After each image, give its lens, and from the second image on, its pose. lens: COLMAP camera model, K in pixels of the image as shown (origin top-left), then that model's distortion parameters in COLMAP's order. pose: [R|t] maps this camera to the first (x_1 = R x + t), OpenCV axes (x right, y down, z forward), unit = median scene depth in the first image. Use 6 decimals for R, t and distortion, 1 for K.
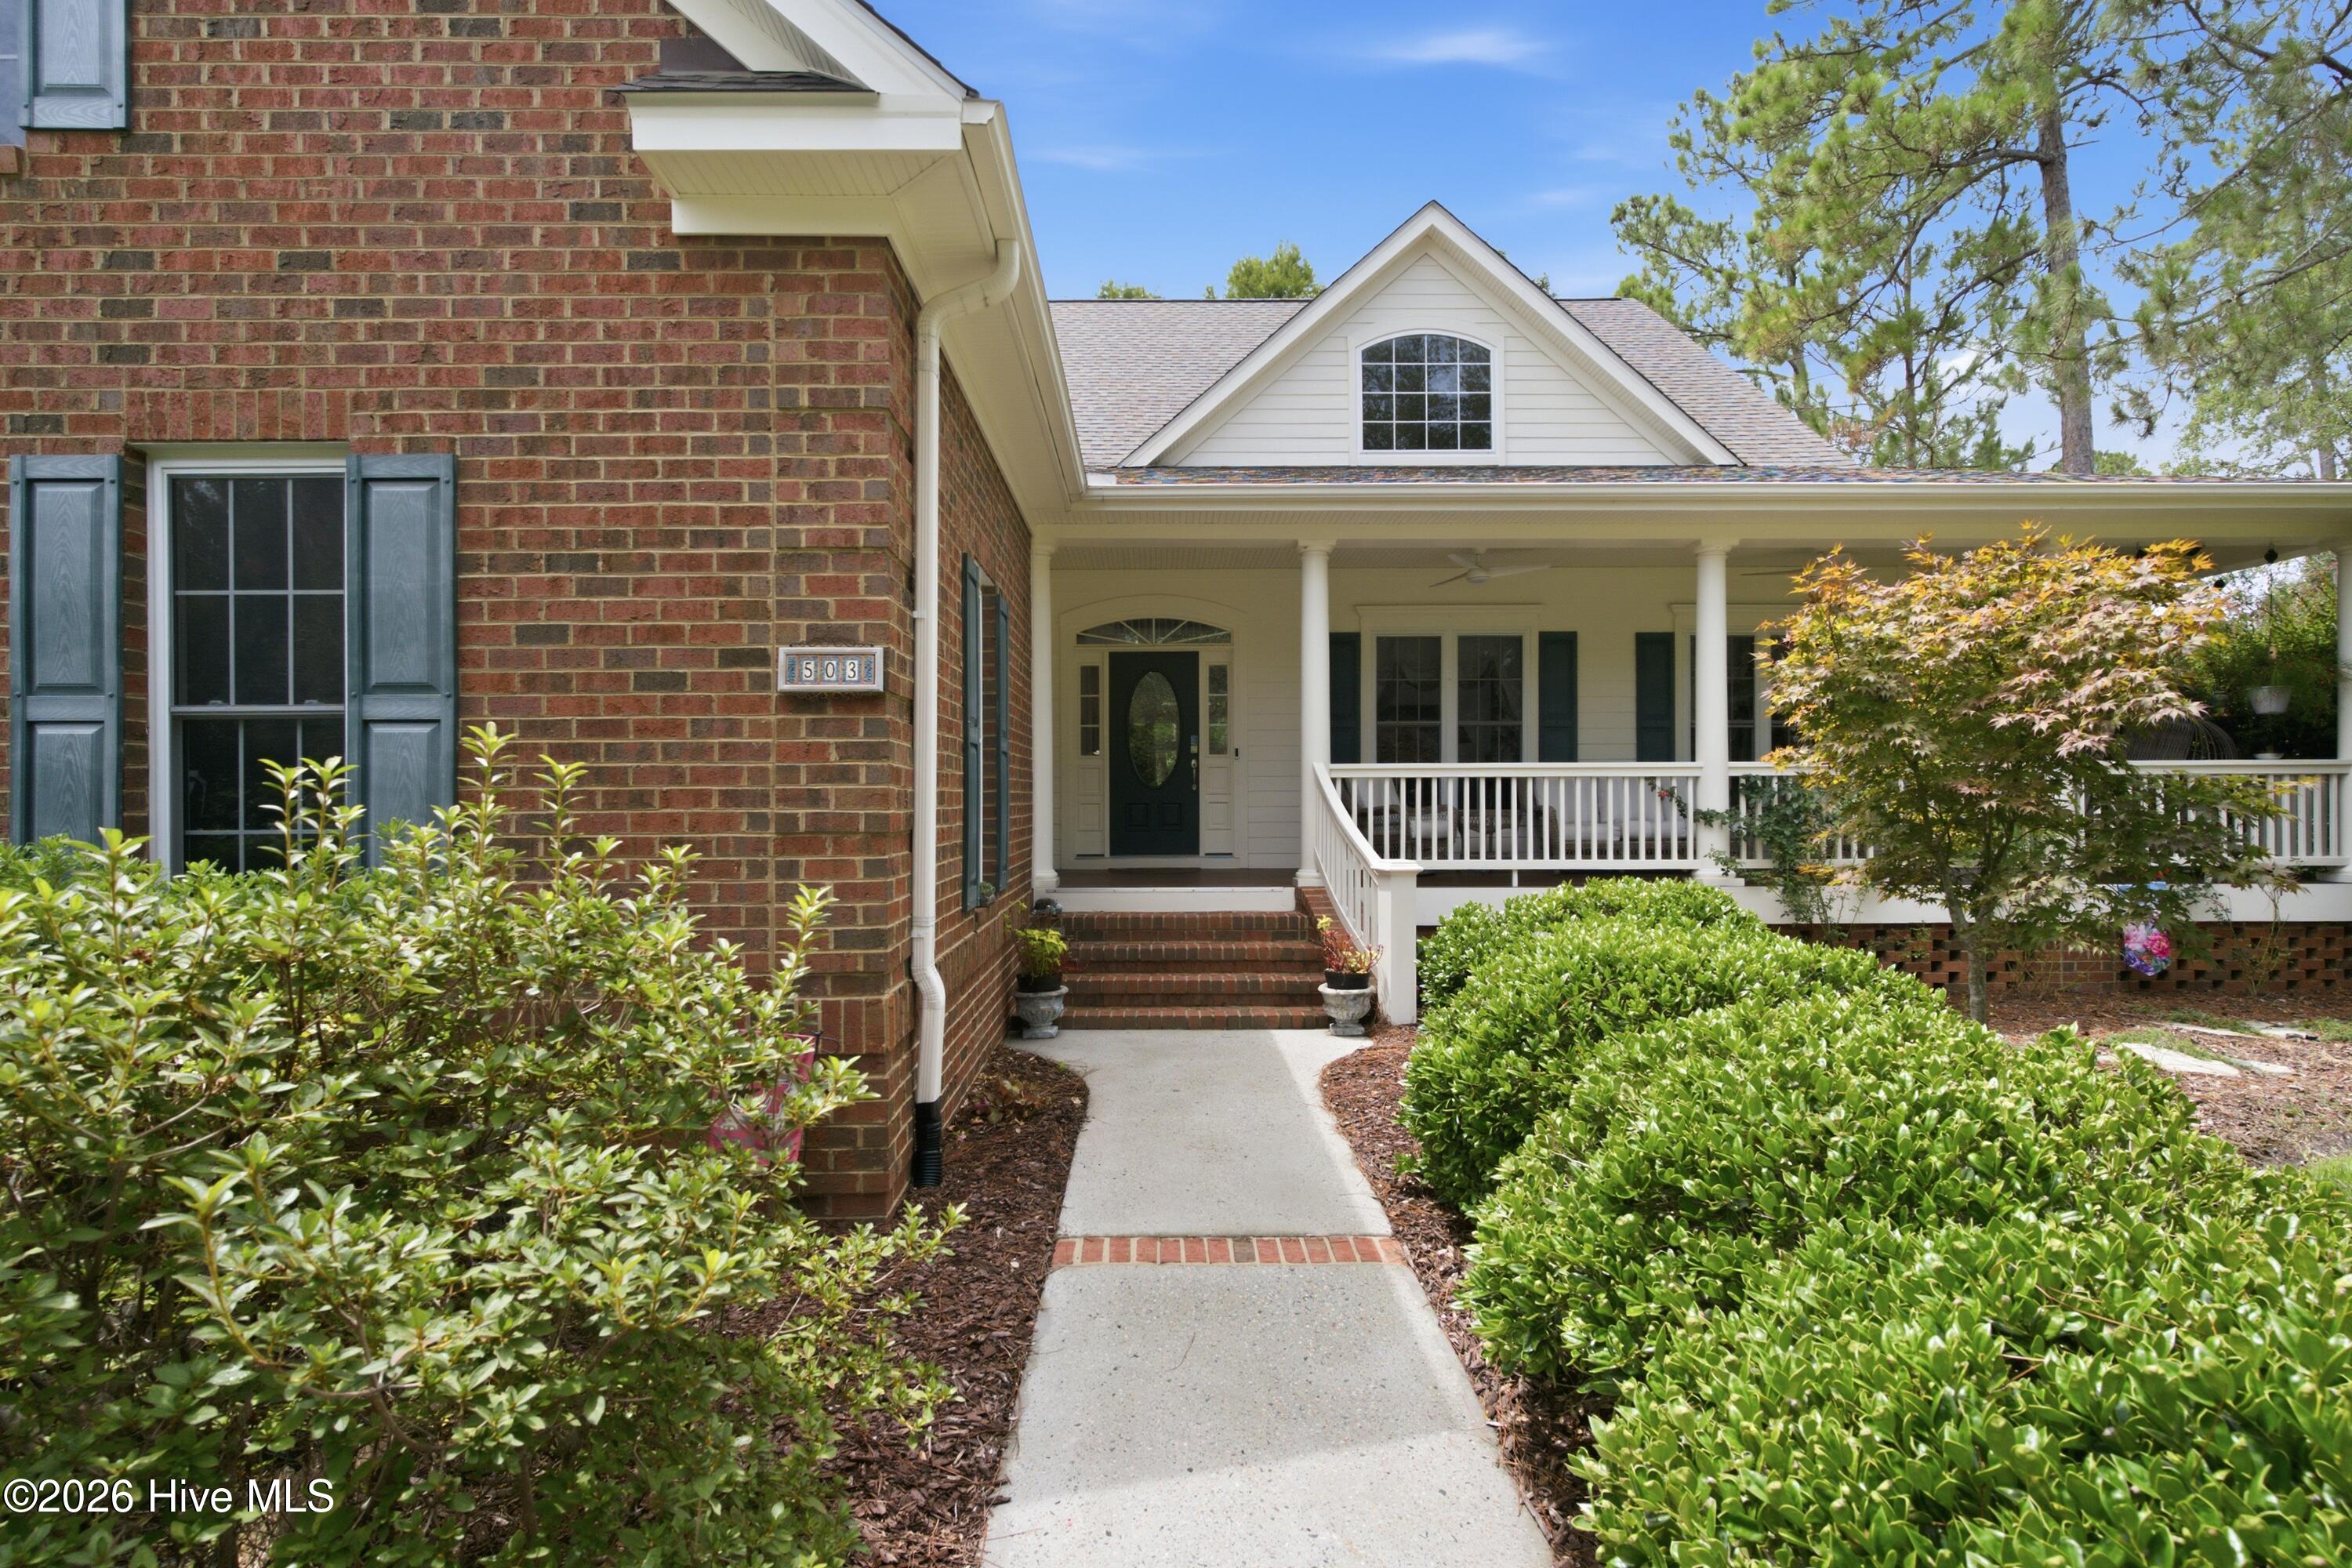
lens RADIAL K [[1149.5, 0, 1184.2], [0, 1149.5, 793.4], [0, 0, 1]] dist [-0.021840, 0.009141]
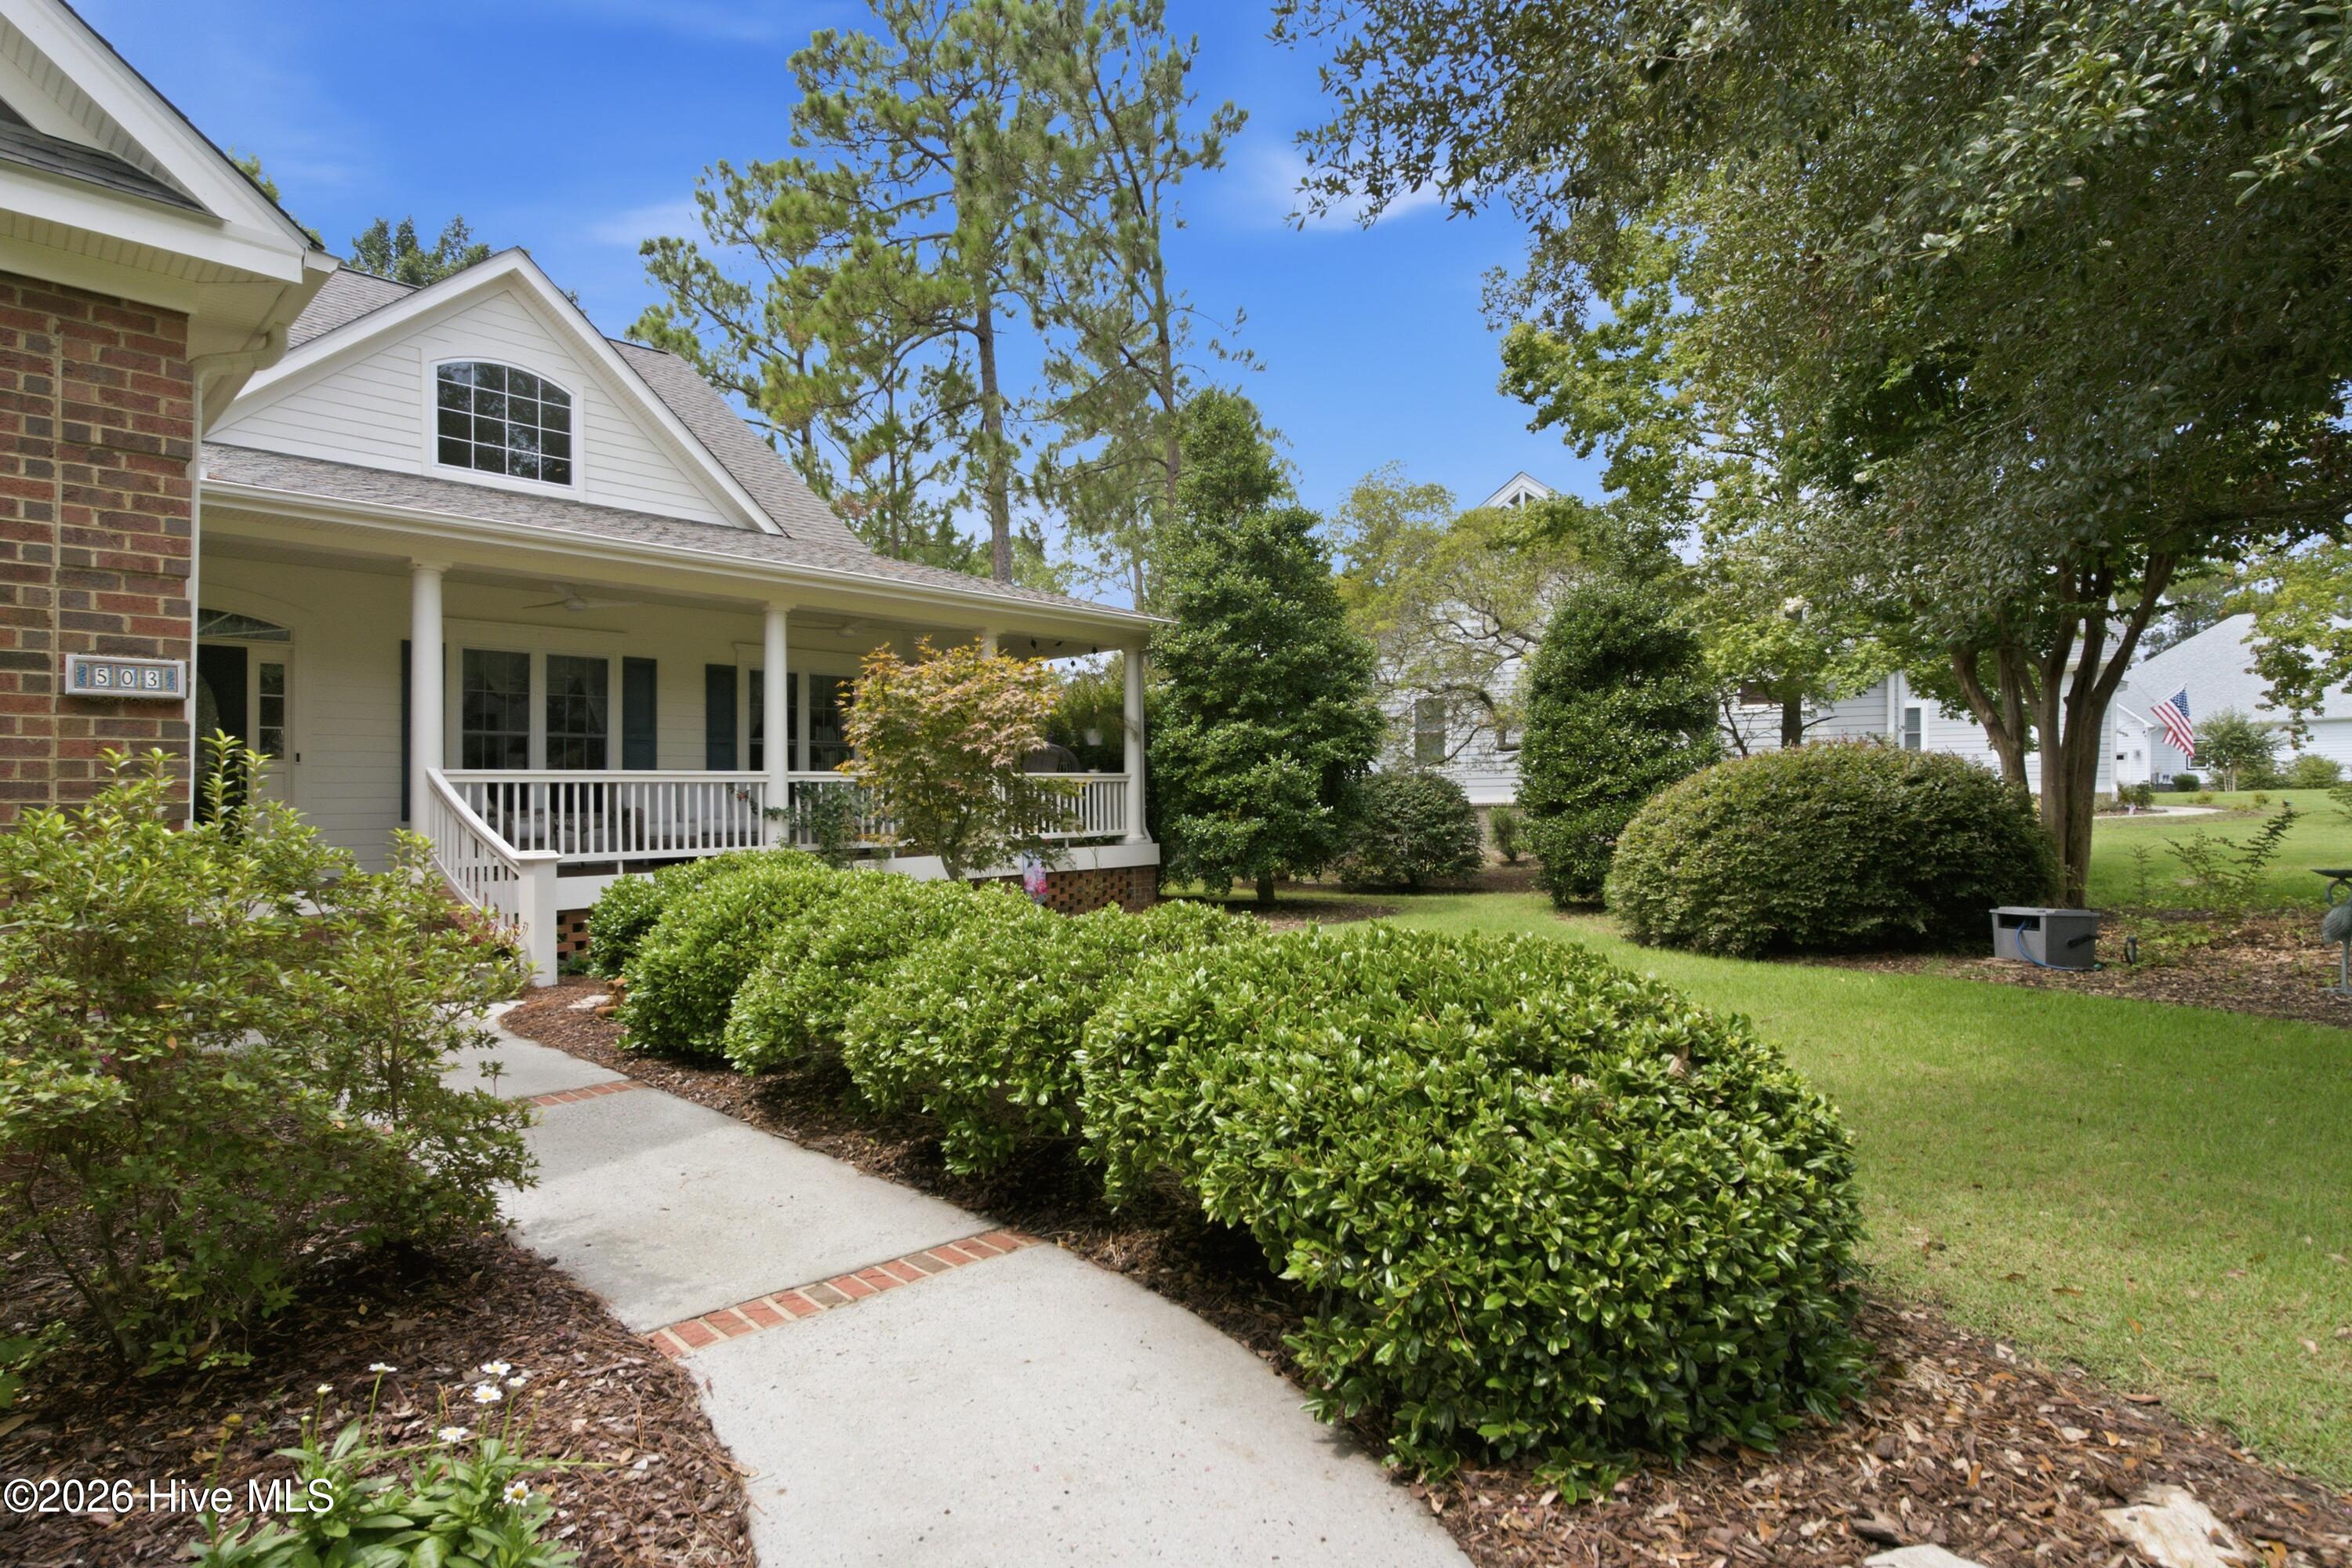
lens RADIAL K [[1149.5, 0, 1184.2], [0, 1149.5, 793.4], [0, 0, 1]] dist [-0.021840, 0.009141]
pose [[0.680838, -0.002600, 0.732429, -0.147103], [0.010559, 0.999925, -0.006266, 0.009047], [-0.732358, 0.012000, 0.680814, -0.189487]]
